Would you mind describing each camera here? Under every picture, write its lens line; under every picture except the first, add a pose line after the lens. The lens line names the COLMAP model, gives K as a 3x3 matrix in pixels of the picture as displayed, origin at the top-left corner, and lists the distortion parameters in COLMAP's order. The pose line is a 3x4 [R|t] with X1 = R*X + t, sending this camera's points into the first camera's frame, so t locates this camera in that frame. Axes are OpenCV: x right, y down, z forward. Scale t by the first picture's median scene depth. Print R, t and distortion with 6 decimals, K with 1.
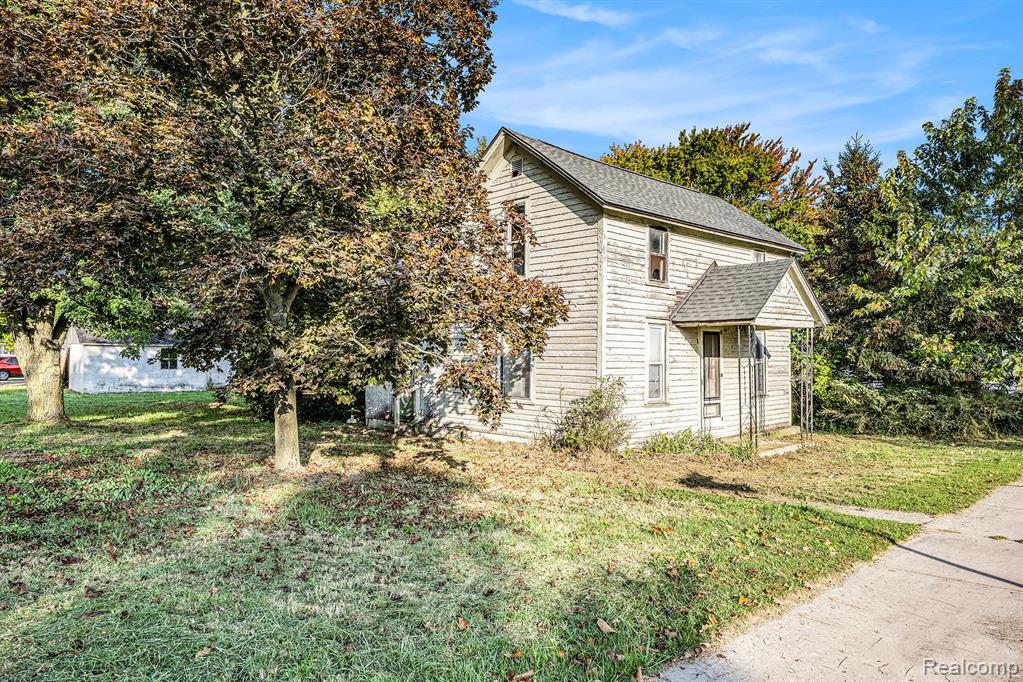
lens RADIAL K [[615.6, 0, 507.9], [0, 615.6, 353.7], [0, 0, 1]] dist [-0.001766, 0.130292]
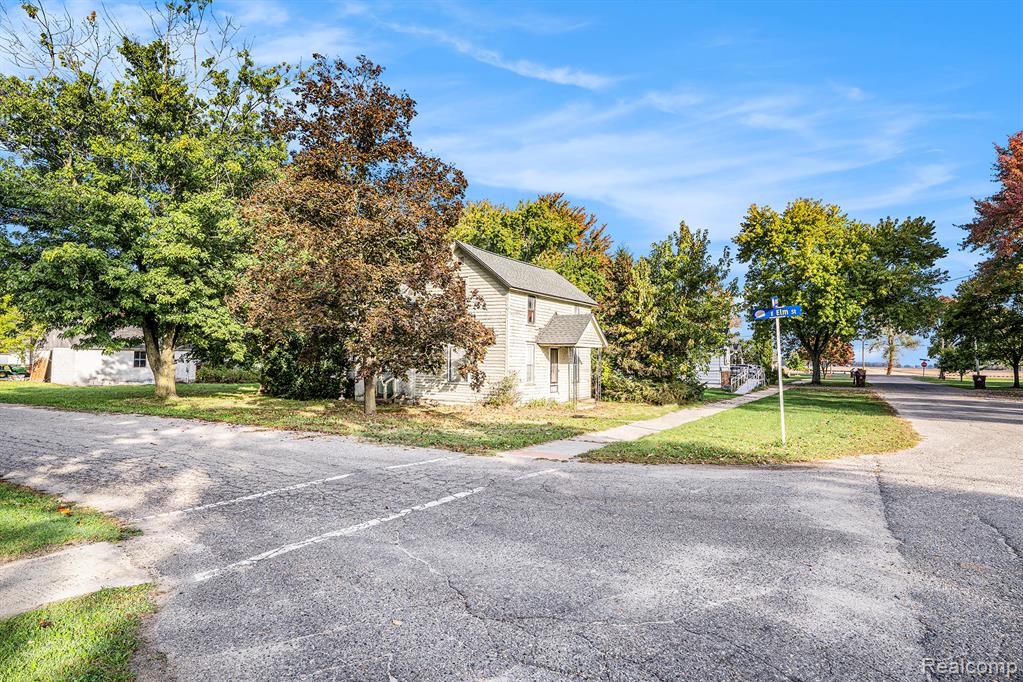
lens RADIAL K [[578.2, 0, 528.5], [0, 578.2, 348.6], [0, 0, 1]] dist [0.001720, 0.023977]
pose [[0.947702, 0.017841, 0.318658, -0.322062], [-0.012062, 0.999725, -0.020099, 0.001998], [-0.318929, 0.015205, 0.947657, -0.687730]]
